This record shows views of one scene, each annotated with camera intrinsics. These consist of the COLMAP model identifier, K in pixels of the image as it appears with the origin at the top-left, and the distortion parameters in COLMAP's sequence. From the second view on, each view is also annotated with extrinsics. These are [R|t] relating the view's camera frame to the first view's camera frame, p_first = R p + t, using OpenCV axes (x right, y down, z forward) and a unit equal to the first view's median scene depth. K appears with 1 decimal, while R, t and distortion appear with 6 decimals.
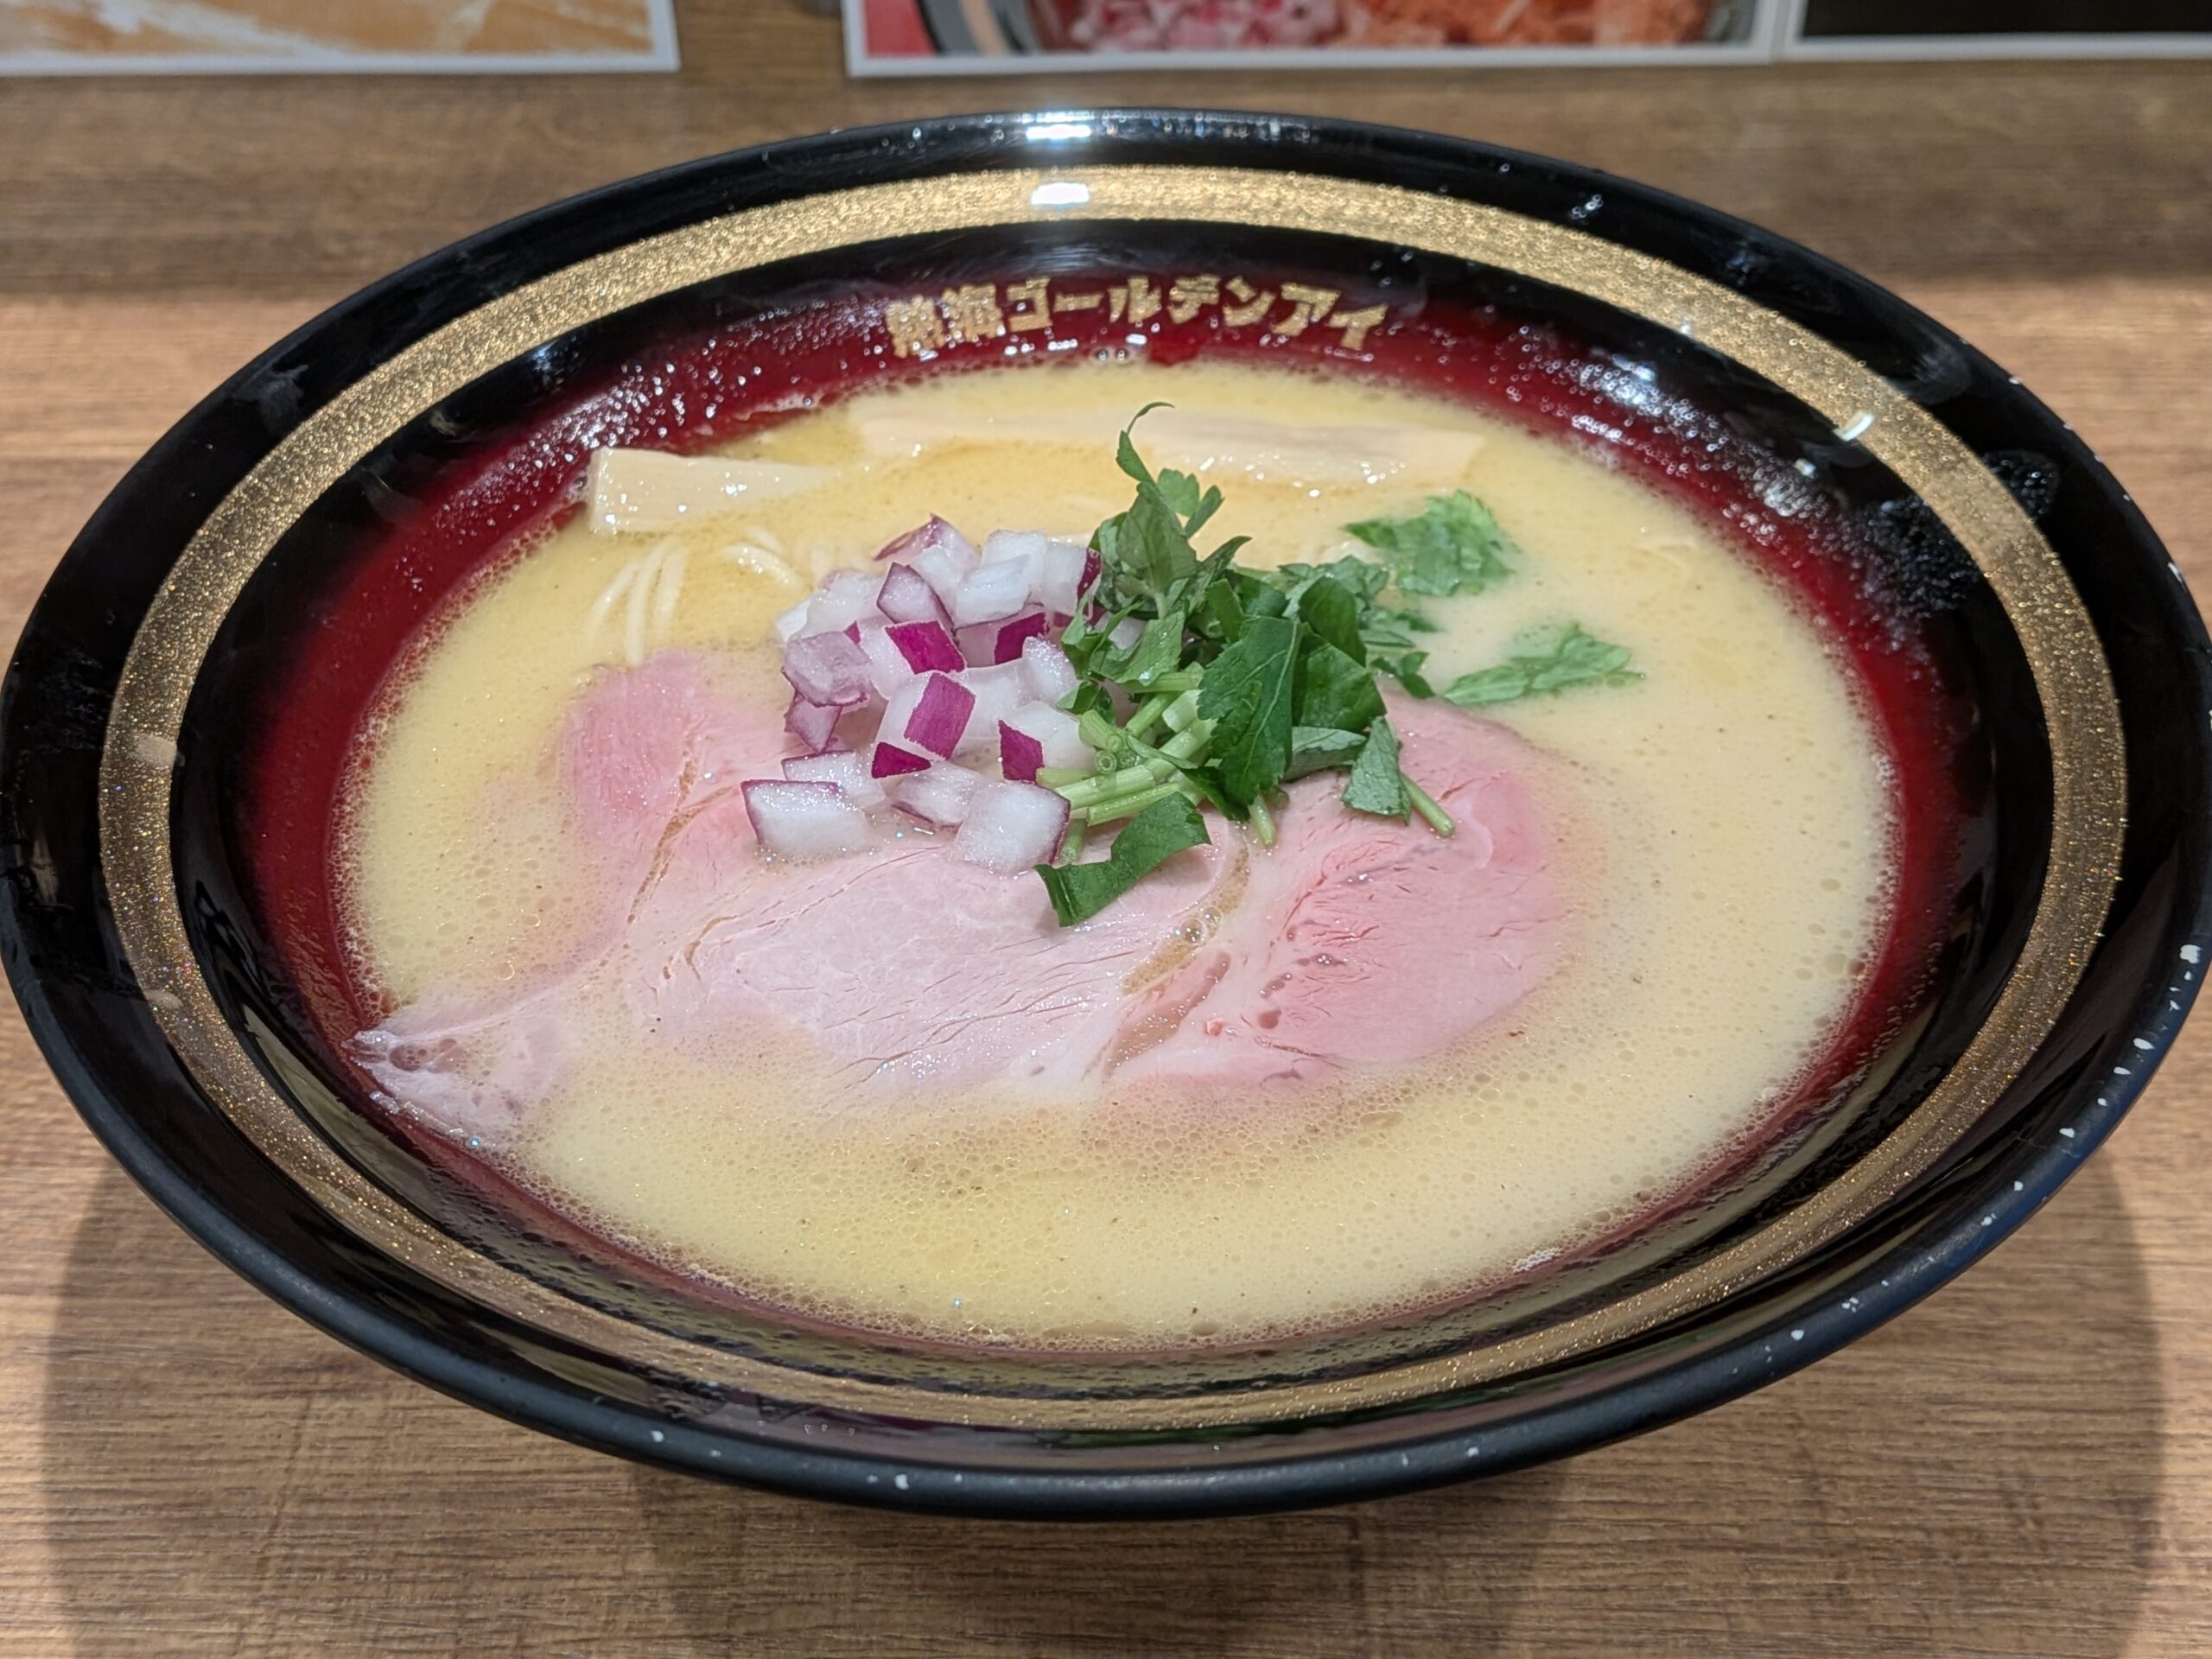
lens RADIAL K [[1845.0, 0, 1061.8], [0, 1845.0, 888.2], [0, 0, 1]] dist [0.078179, -0.079972]
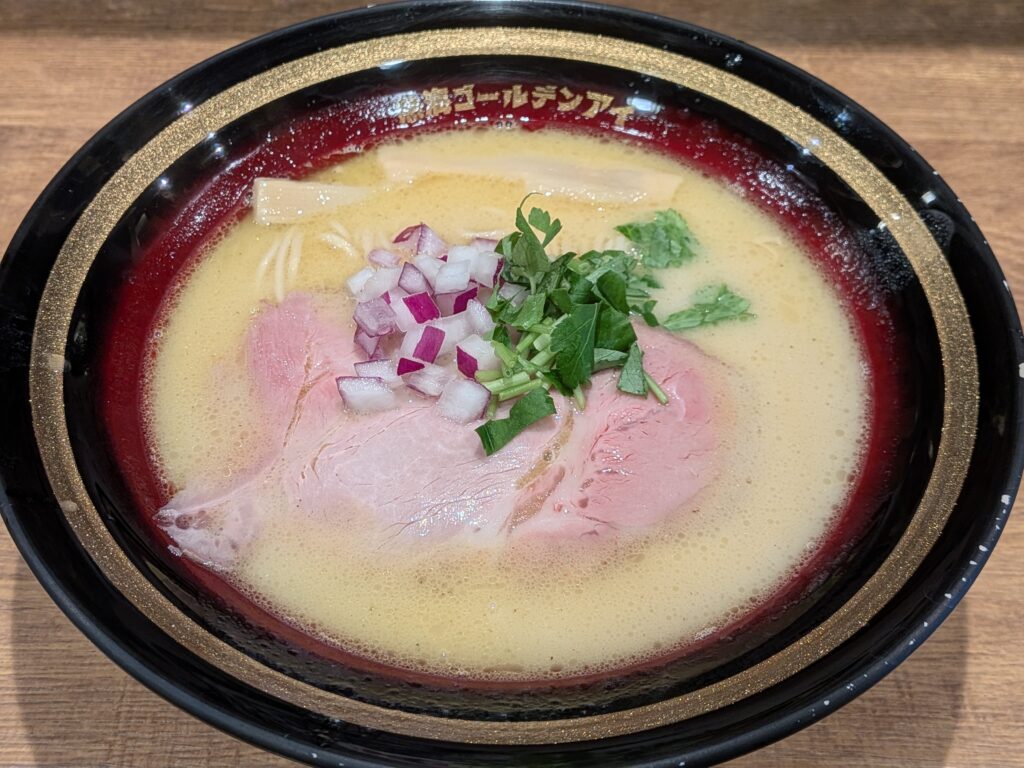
lens RADIAL K [[854.1, 0, 491.5], [0, 854.1, 411.2], [0, 0, 1]] dist [0.078179, -0.079972]
pose [[0.999461, 0.008333, 0.031739, -0.023329], [-0.011913, 0.993370, 0.114338, -0.122611], [-0.030576, -0.114655, 0.992935, 0.013749]]
